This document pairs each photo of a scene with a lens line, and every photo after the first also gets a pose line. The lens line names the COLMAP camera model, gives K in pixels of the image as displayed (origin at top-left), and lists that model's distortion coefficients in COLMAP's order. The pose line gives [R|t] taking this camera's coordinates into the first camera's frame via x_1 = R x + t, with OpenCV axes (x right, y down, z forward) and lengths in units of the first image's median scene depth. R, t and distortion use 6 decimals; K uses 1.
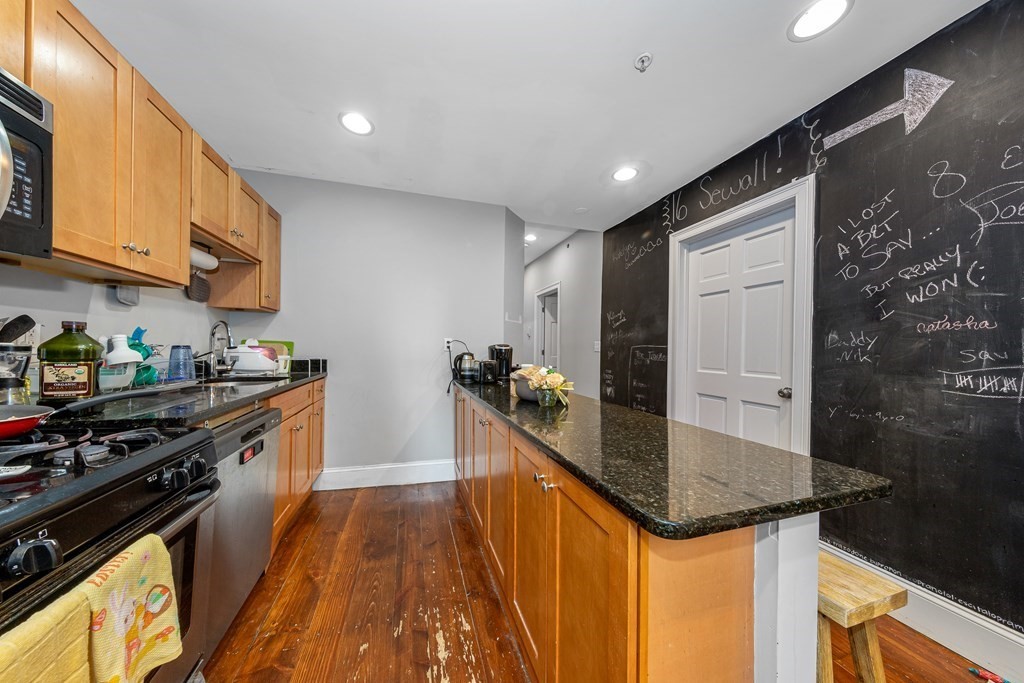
lens RADIAL K [[326.2, 0, 525.0], [0, 326.2, 350.6], [0, 0, 1]] dist [0.002772, 0.000064]
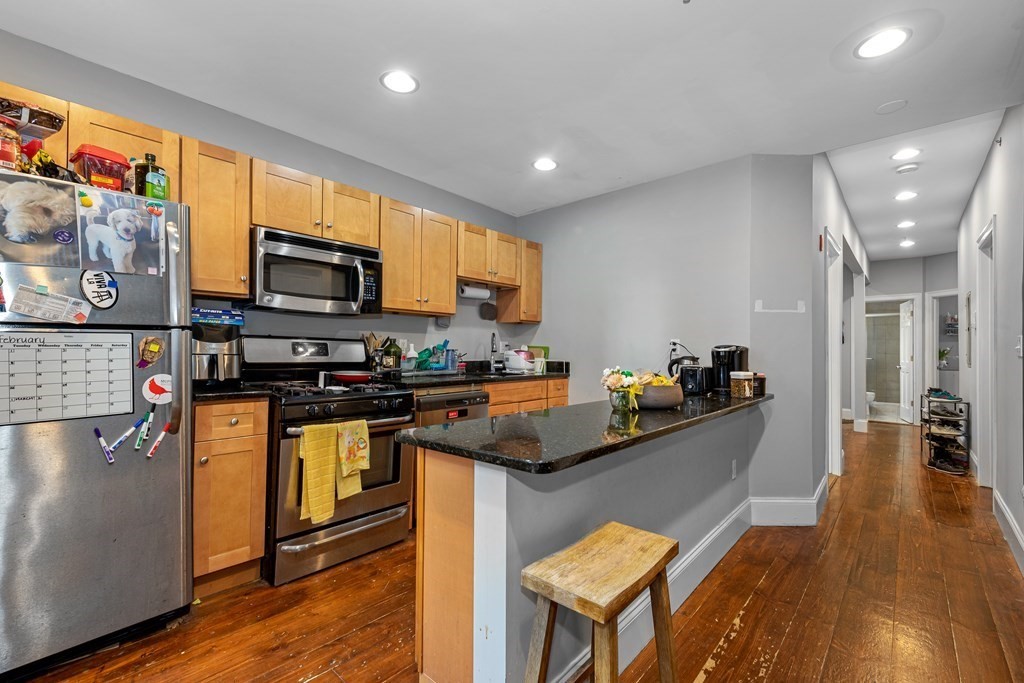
lens RADIAL K [[456.2, 0, 506.4], [0, 456.2, 342.0], [0, 0, 1]] dist [0.018028, -0.000212]
pose [[0.499894, -0.028850, -0.865606, 1.066452], [-0.006303, 0.999297, -0.036945, 0.028905], [0.866063, 0.023925, 0.499361, 0.059702]]
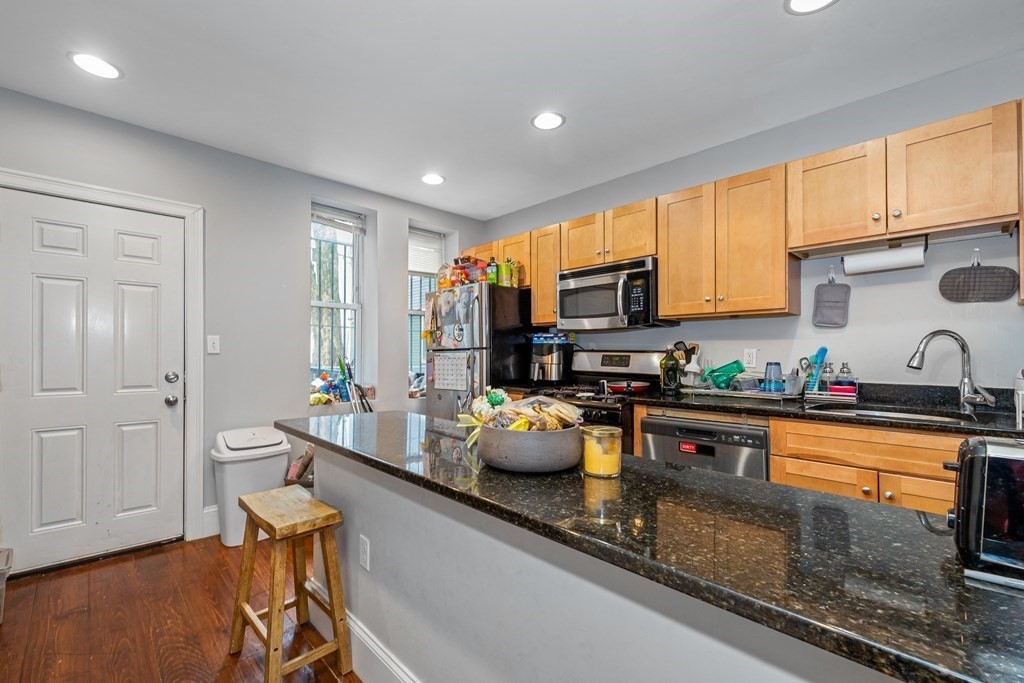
lens RADIAL K [[458.6, 0, 512.9], [0, 458.6, 354.1], [0, 0, 1]] dist [0.004086, 0.001690]
pose [[-0.911657, -0.023926, -0.410256, 0.408271], [-0.025394, 0.999676, -0.001871, -0.017086], [0.410168, 0.008712, -0.911969, 1.919379]]
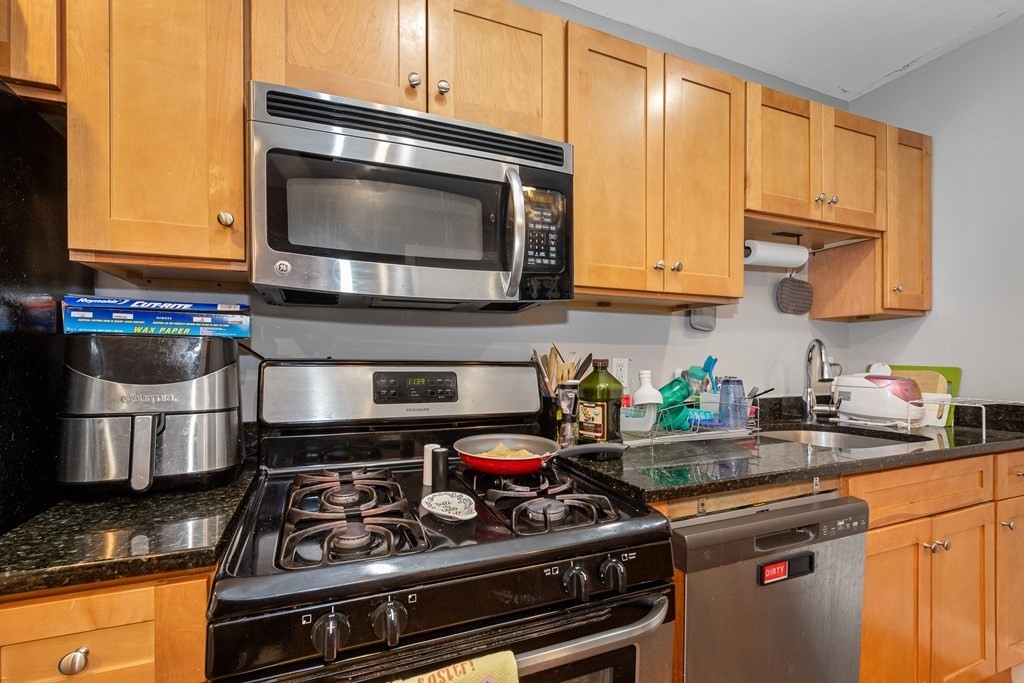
lens RADIAL K [[458.6, 0, 490.5], [0, 458.6, 358.6], [0, 0, 1]] dist [0.004086, 0.001690]
pose [[0.049937, -0.022269, -0.998504, -0.034882], [-0.004319, 0.999737, -0.022513, -0.035019], [0.998743, 0.005436, 0.049828, 0.370047]]
